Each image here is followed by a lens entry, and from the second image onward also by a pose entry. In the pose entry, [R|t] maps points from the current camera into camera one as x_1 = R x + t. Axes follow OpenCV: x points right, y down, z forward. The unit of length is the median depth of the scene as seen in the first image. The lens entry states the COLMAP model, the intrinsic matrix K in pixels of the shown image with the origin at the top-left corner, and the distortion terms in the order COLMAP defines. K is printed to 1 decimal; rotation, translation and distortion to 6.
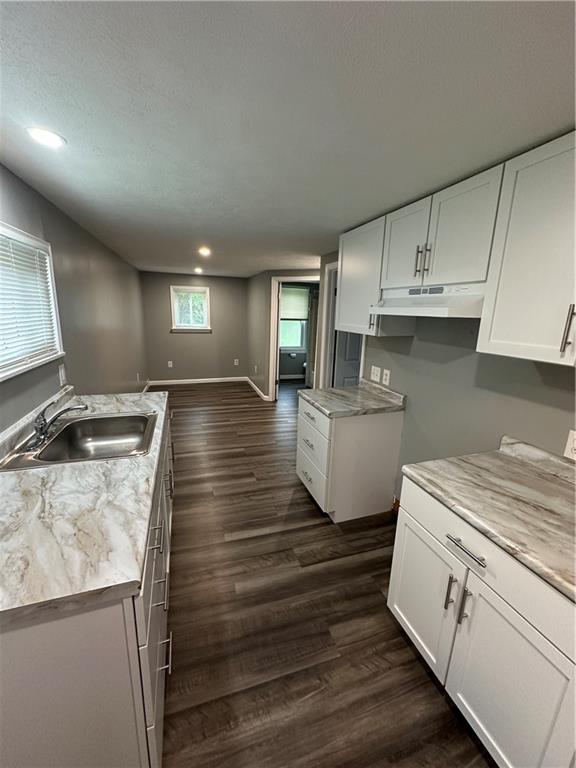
lens RADIAL K [[306.1, 0, 289.5], [0, 306.1, 383.9], [0, 0, 1]] dist [-0.000805, 0.000239]
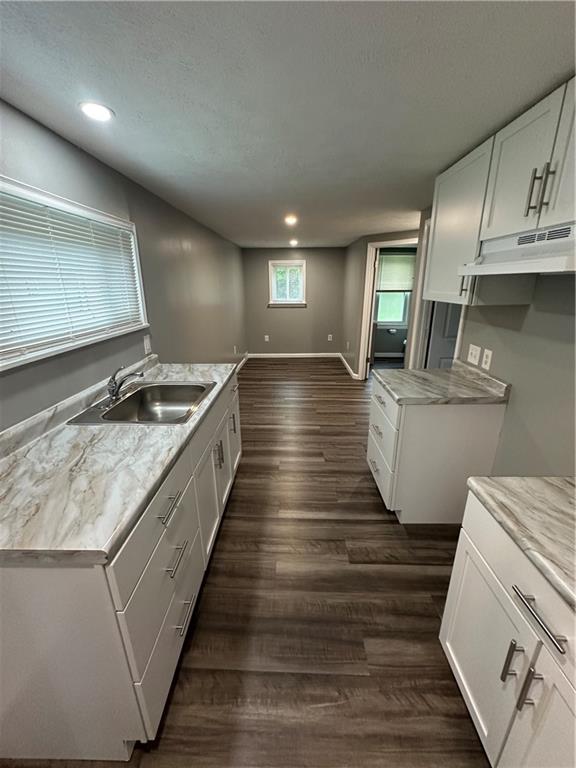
lens RADIAL K [[306.1, 0, 289.5], [0, 306.1, 383.9], [0, 0, 1]] dist [-0.000805, 0.000239]
pose [[0.940246, 0.070976, -0.333016, 0.154963], [-0.045198, 0.995395, 0.084537, -0.004079], [0.337482, -0.064434, 0.939124, 0.130100]]
